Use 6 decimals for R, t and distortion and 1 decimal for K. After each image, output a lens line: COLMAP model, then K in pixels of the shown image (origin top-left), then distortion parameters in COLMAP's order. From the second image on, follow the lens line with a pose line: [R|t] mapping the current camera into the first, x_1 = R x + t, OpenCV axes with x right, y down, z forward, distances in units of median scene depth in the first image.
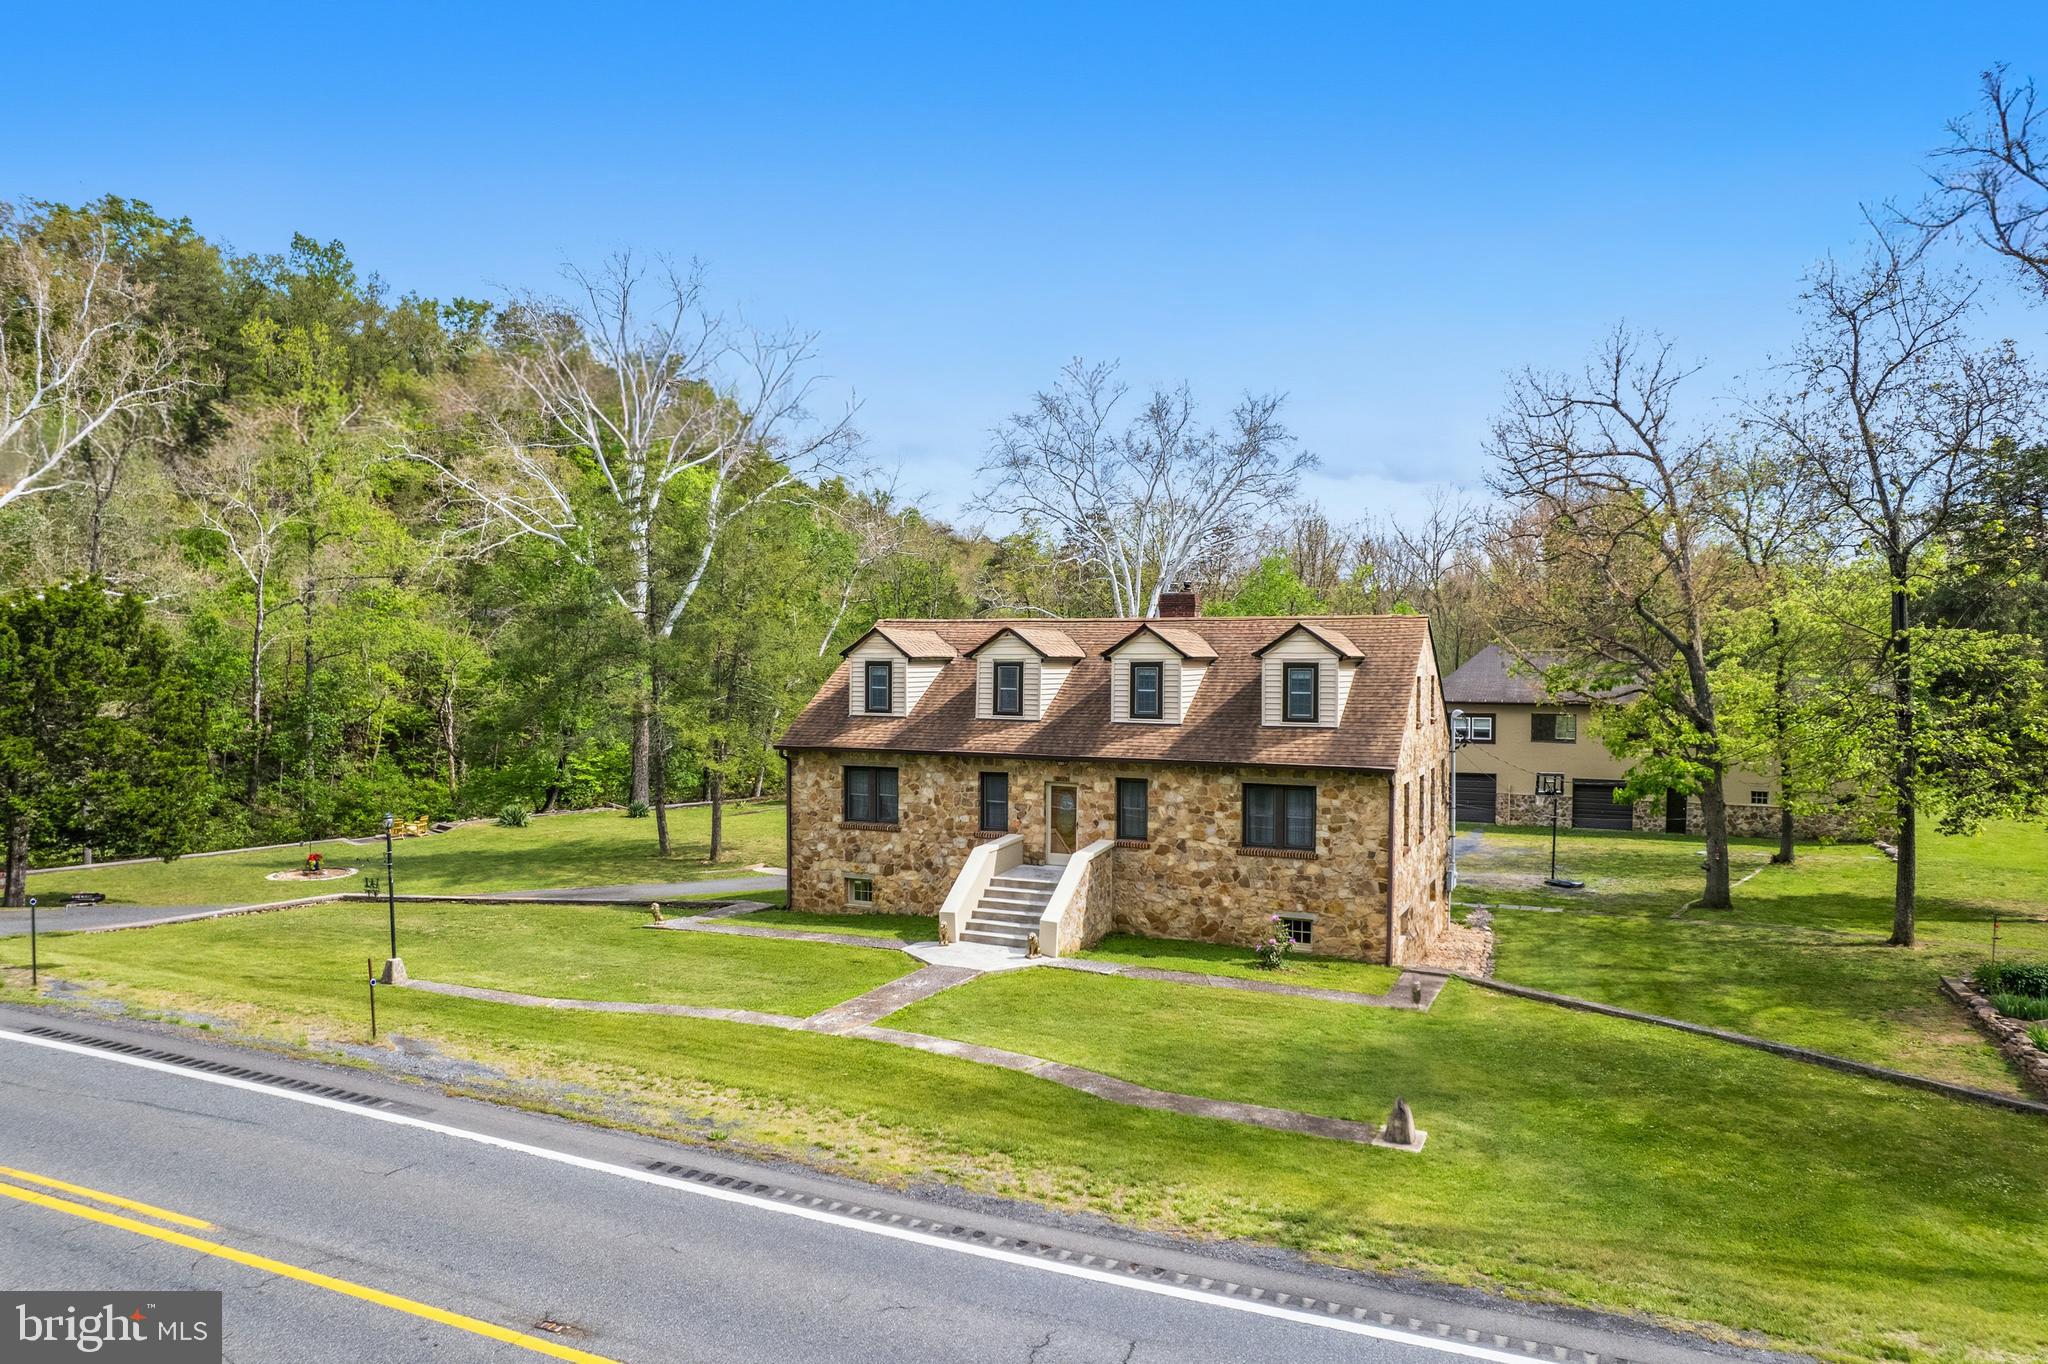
lens RADIAL K [[1323.7, 0, 1030.1], [0, 1323.7, 708.6], [0, 0, 1]] dist [-0.068330, 0.050504]
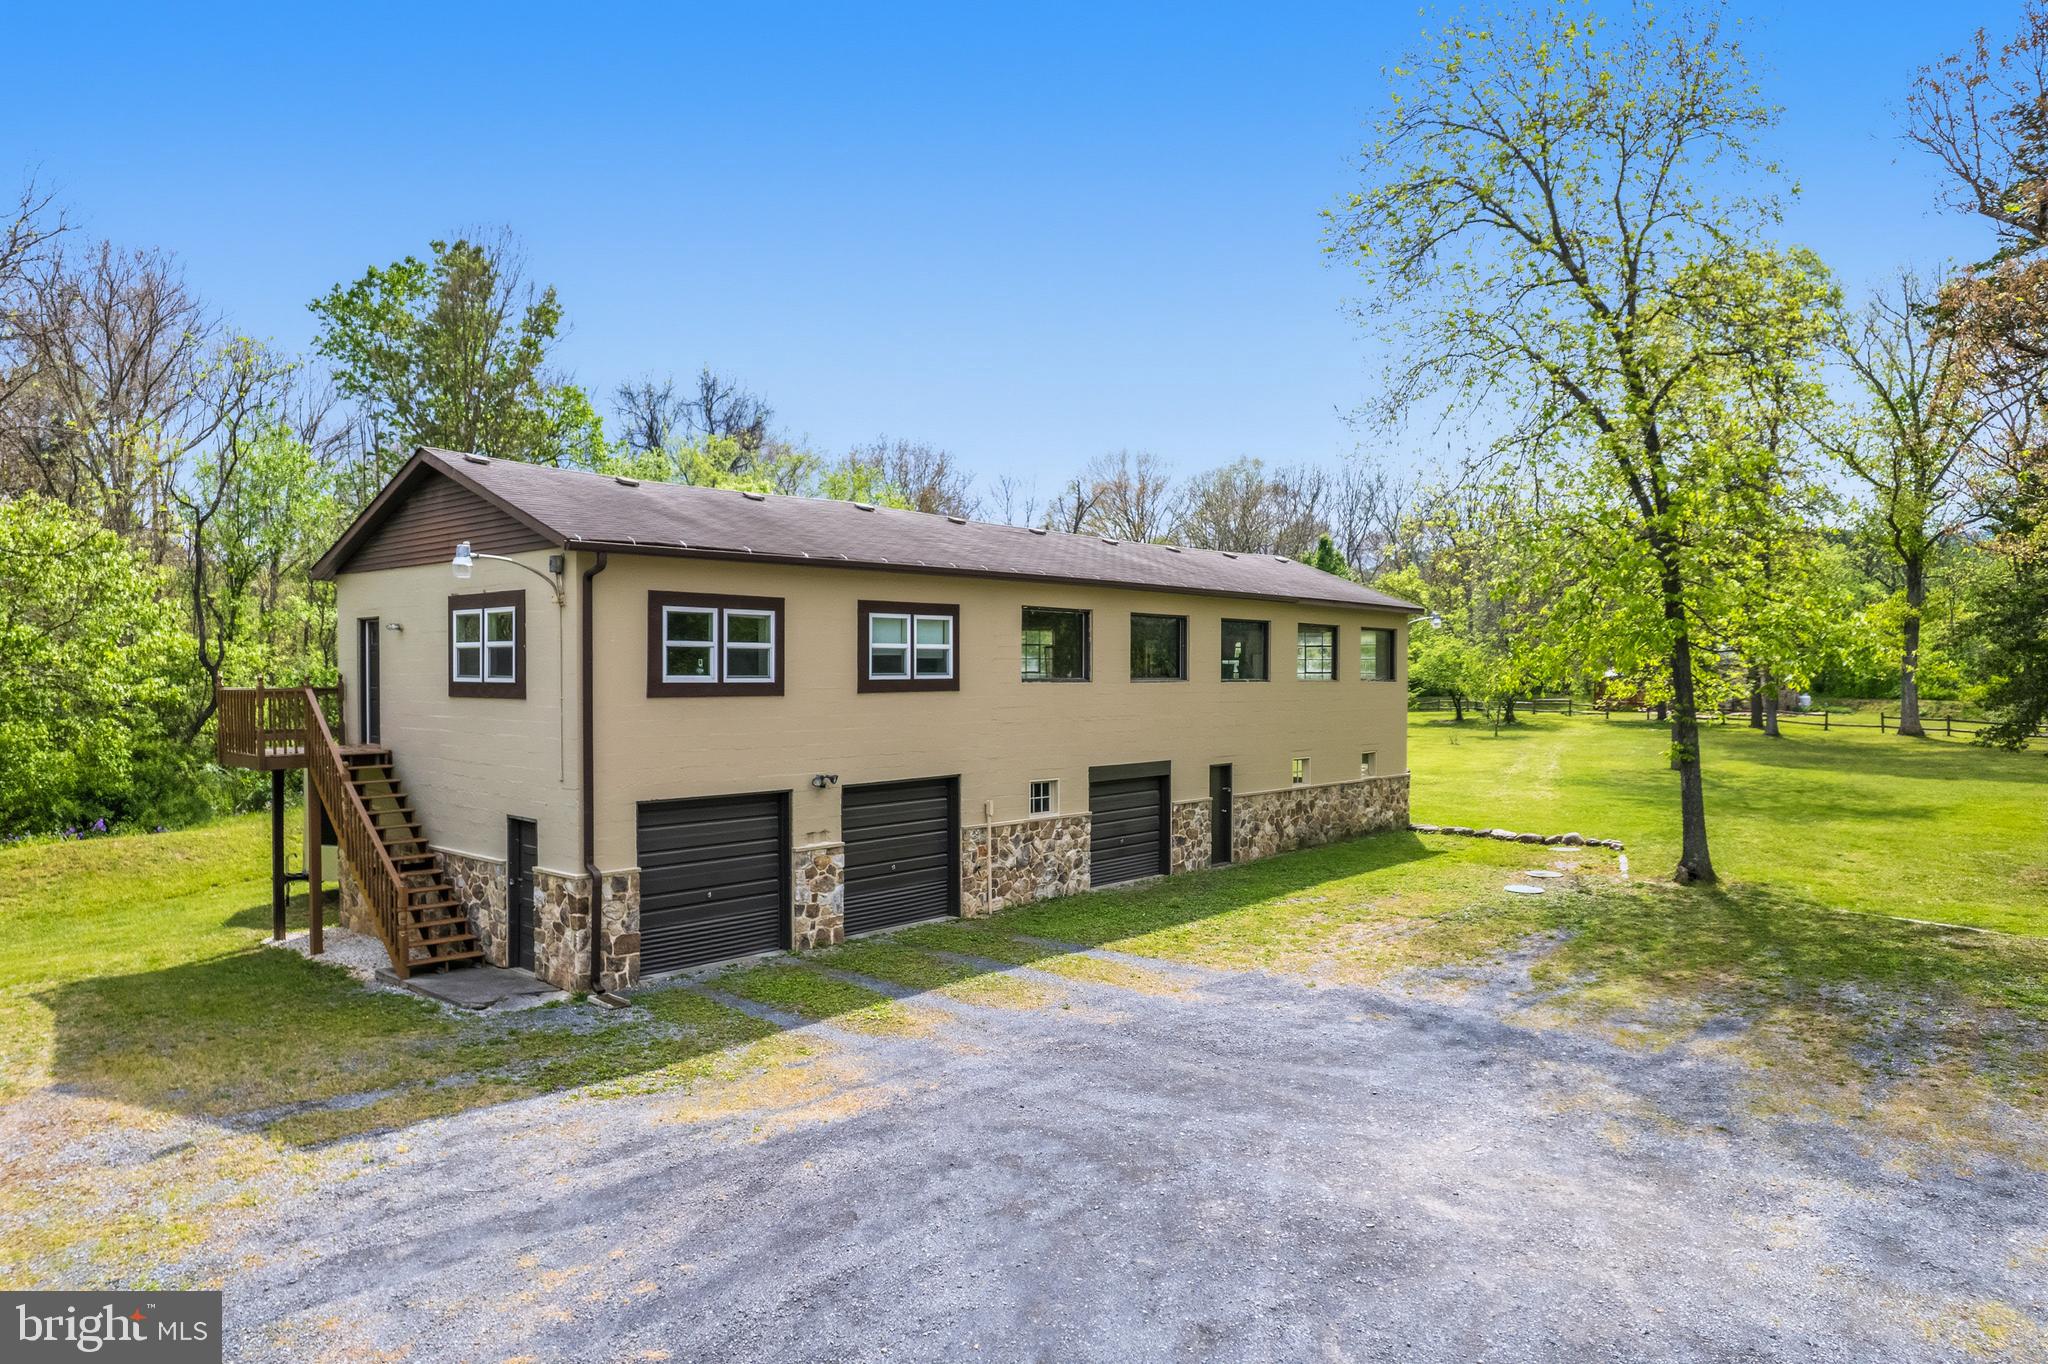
lens RADIAL K [[1323.7, 0, 1005.9], [0, 1323.7, 683.7], [0, 0, 1]] dist [-0.068330, 0.050504]
pose [[0.295243, -0.014960, 0.955305, 0.032917], [0.040260, 0.999184, 0.003205, 0.048203], [-0.954574, 0.037515, 0.295604, 1.739363]]
